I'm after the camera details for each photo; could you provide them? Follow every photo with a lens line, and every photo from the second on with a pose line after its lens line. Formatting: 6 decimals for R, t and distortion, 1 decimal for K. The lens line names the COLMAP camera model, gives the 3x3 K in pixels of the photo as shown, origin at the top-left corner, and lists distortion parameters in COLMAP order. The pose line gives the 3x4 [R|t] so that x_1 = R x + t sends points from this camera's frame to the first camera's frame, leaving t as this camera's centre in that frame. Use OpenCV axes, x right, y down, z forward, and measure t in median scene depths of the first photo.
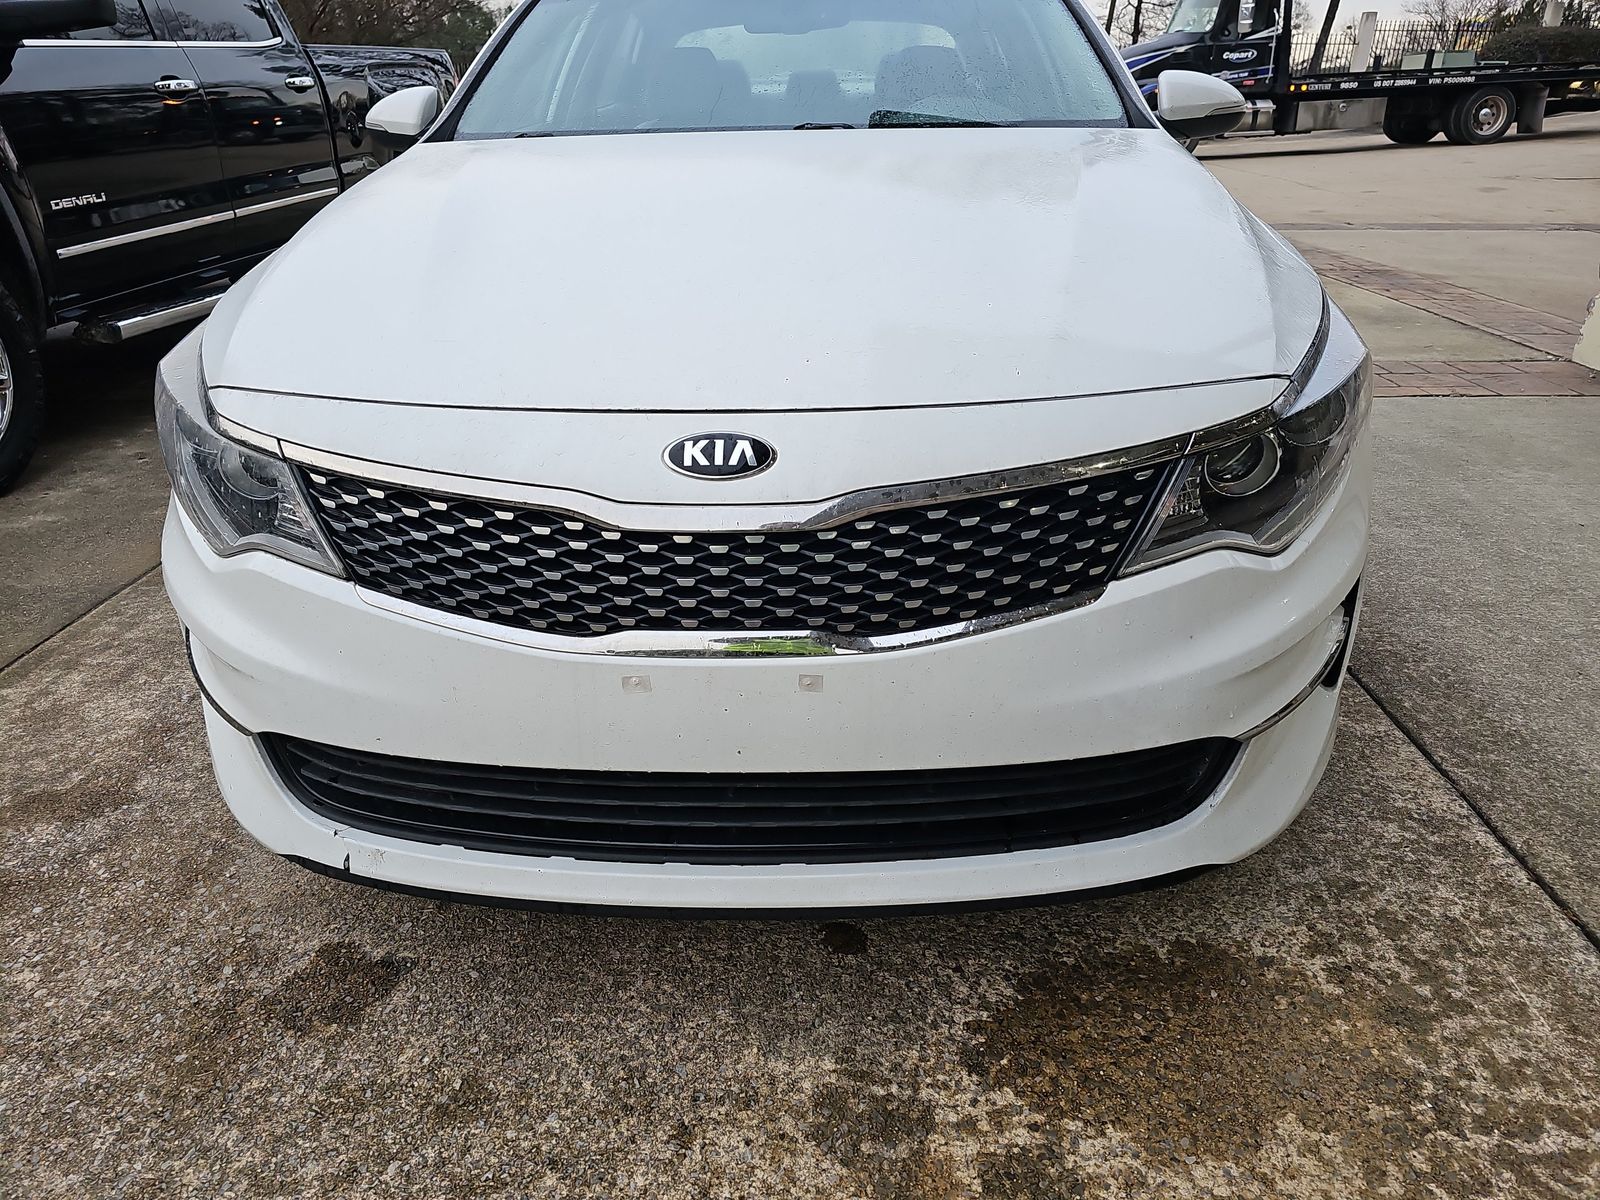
lens RADIAL K [[1050.5, 0, 802.3], [0, 1050.5, 607.6], [0, 0, 1]] dist [0.051177, -0.040946]
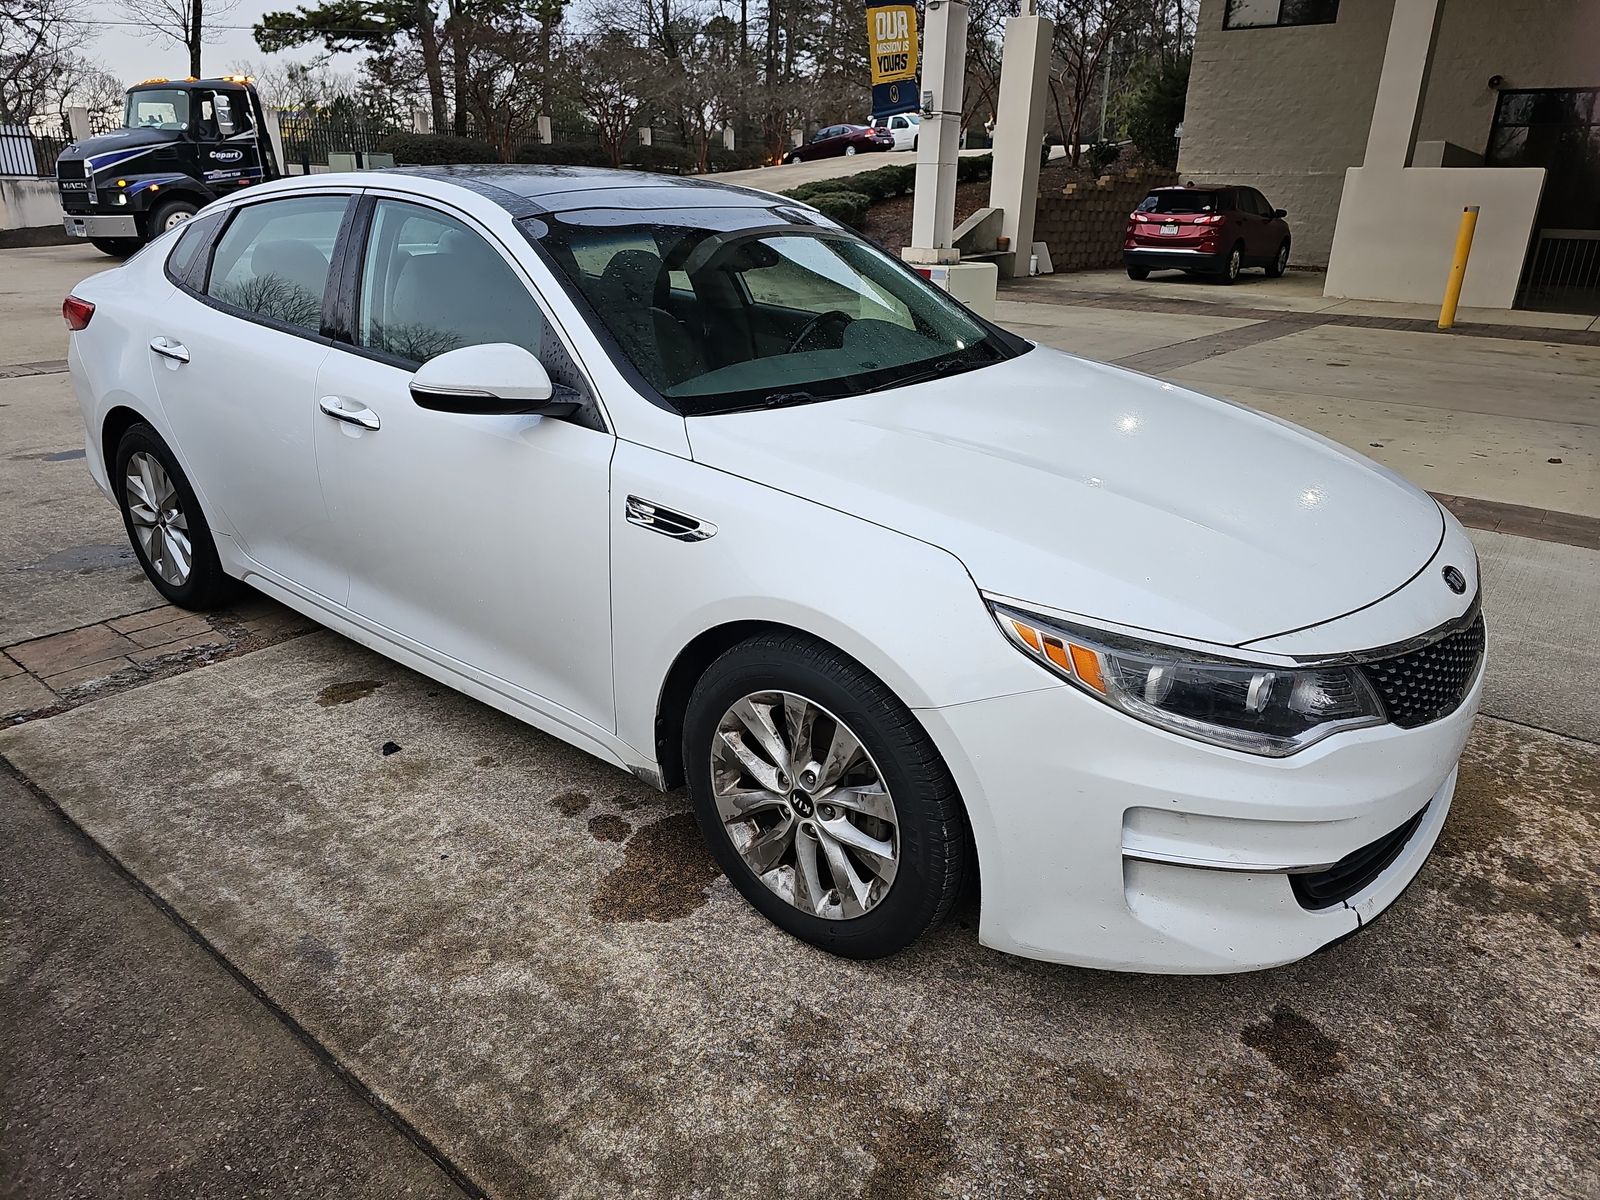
lens RADIAL K [[1050.5, 0, 802.3], [0, 1050.5, 607.6], [0, 0, 1]] dist [0.051177, -0.040946]
pose [[0.580801, -0.280242, 0.764287, -1.920200], [0.323782, 0.940942, 0.098966, -0.572899], [-0.746884, 0.189982, 0.637237, 0.573491]]
